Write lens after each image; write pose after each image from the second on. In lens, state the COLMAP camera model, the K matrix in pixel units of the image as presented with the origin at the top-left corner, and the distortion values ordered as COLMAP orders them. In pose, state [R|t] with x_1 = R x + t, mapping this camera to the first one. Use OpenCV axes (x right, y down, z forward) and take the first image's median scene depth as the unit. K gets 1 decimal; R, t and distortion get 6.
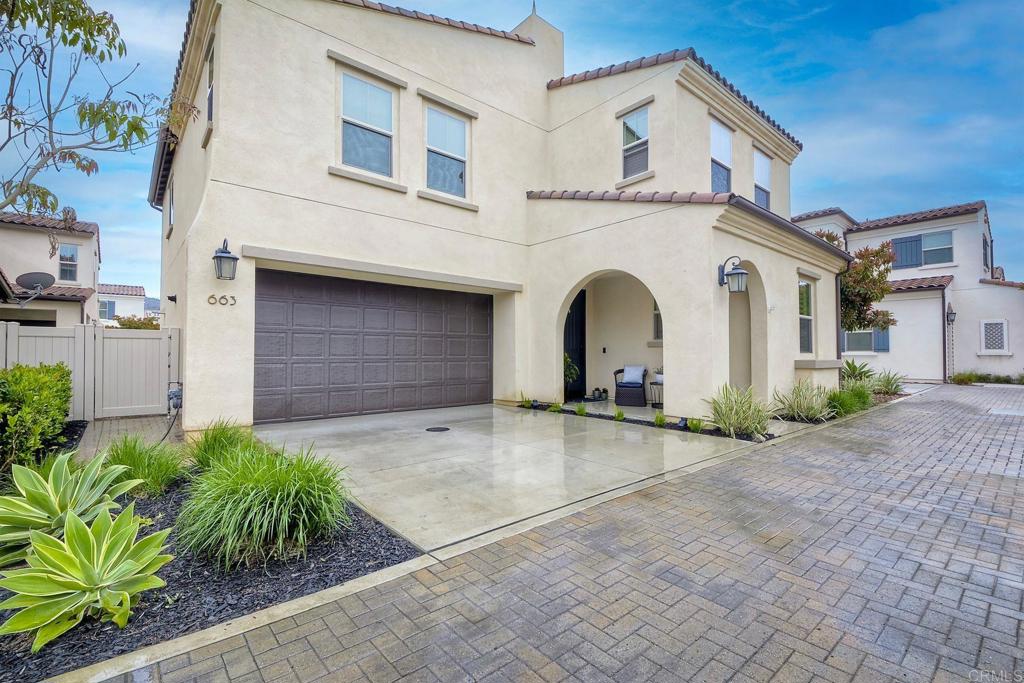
lens RADIAL K [[459.2, 0, 505.9], [0, 459.2, 342.6], [0, 0, 1]] dist [0.028018, -0.015969]
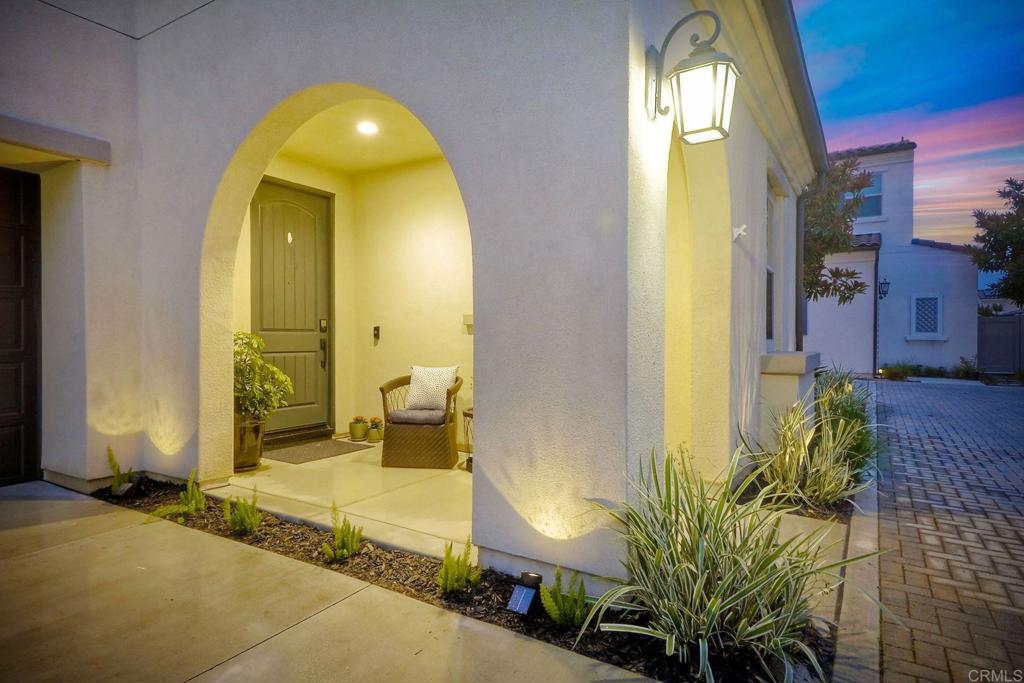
lens RADIAL K [[576.3, 0, 512.0], [0, 576.3, 341.5], [0, 0, 1]] dist [0.000339, -0.000034]
pose [[0.953320, -0.002006, 0.301957, 0.220326], [-0.008122, 0.999446, 0.032283, 0.008209], [-0.301854, -0.033229, 0.952775, 0.551135]]
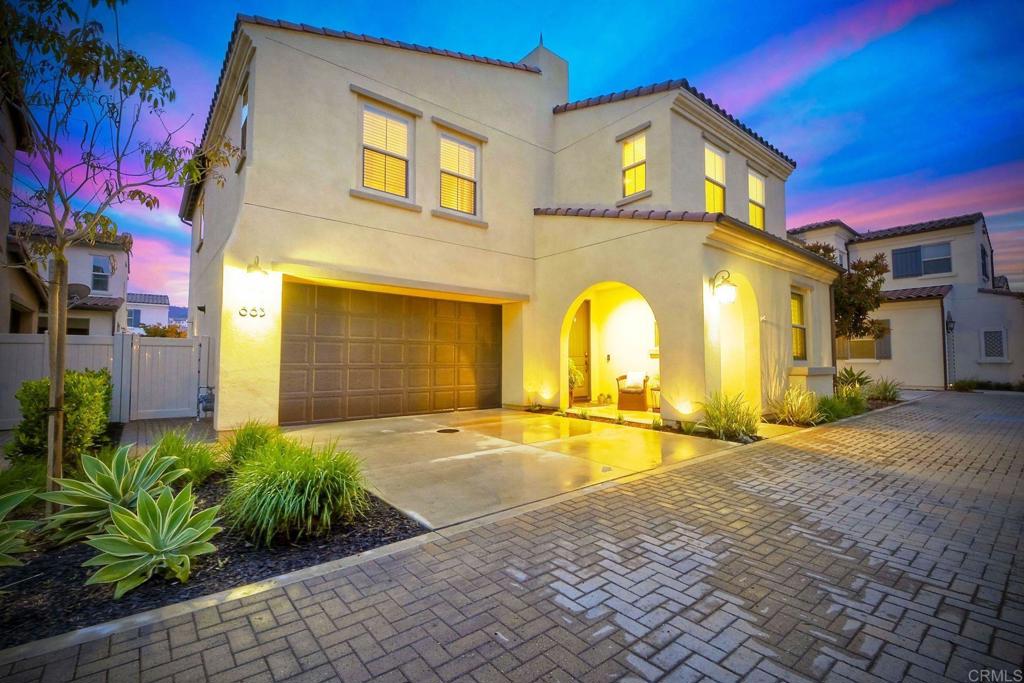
lens RADIAL K [[456.5, 0, 514.5], [0, 456.5, 335.4], [0, 0, 1]] dist [0.029364, -0.015654]
pose [[0.999913, 0.000187, -0.013206, 0.016907], [-0.000598, 0.999515, -0.031120, -0.001192], [0.013194, 0.031125, 0.999428, -0.059314]]
